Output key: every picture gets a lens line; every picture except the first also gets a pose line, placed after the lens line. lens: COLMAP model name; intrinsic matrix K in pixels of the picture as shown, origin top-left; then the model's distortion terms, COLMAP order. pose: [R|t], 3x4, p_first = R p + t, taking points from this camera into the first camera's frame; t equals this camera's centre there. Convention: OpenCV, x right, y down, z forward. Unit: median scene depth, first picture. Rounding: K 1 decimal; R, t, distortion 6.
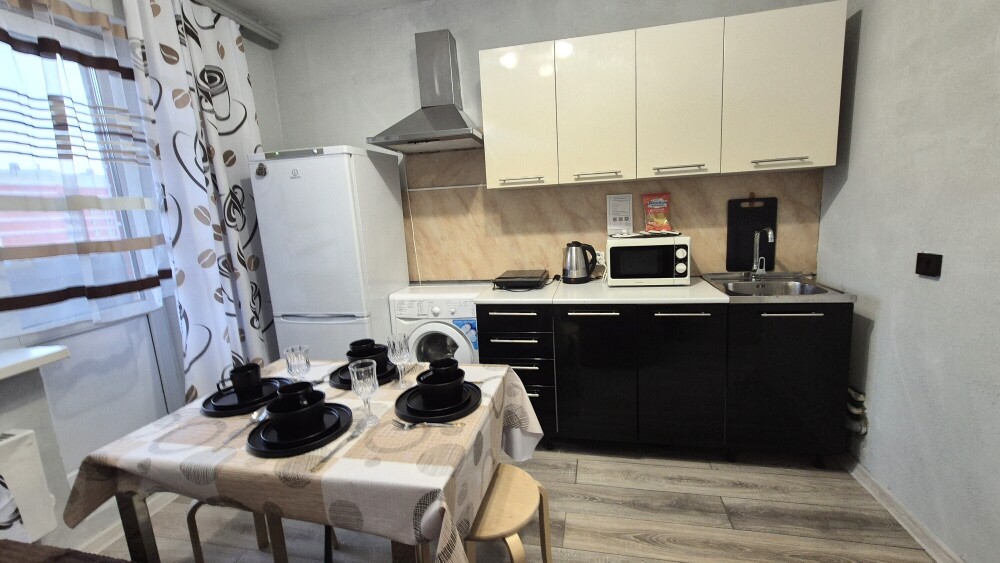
lens RADIAL K [[412.5, 0, 512.4], [0, 412.5, 279.7], [0, 0, 1]] dist [0.002907, -0.000100]
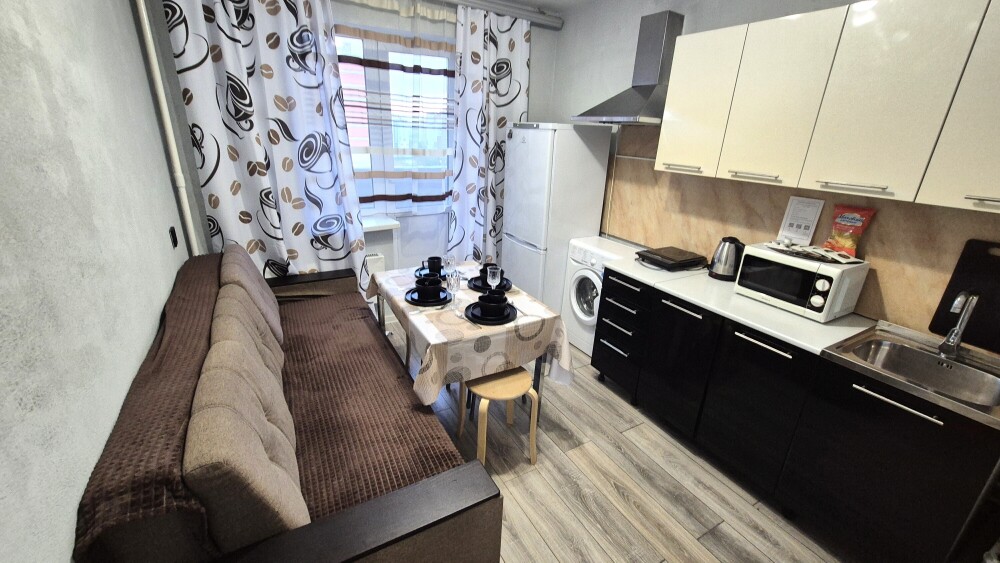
lens RADIAL K [[412.5, 0, 500.2], [0, 412.5, 274.8], [0, 0, 1]] dist [0.002907, -0.000100]
pose [[0.670932, 0.327056, -0.665496, 0.523441], [-0.209522, 0.944520, 0.252948, -0.160414], [0.711302, -0.030275, 0.702234, -0.073844]]
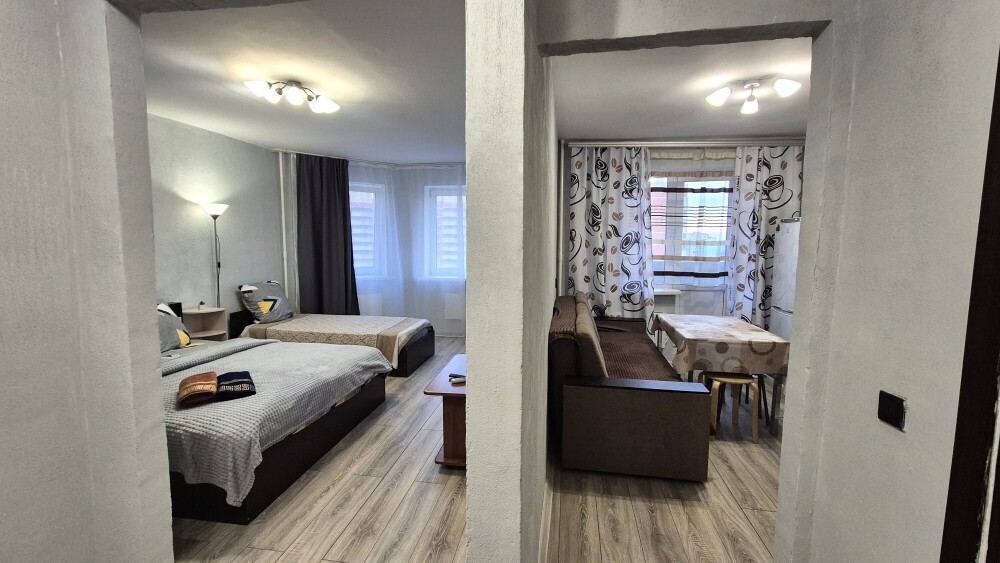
lens RADIAL K [[412.5, 0, 502.5], [0, 412.5, 278.3], [0, 0, 1]] dist [0.002907, -0.000100]
pose [[0.058179, 0.147170, -0.987399, 1.252367], [-0.188149, 0.972966, 0.133933, -0.058887], [0.980416, 0.177986, 0.084296, -0.364690]]
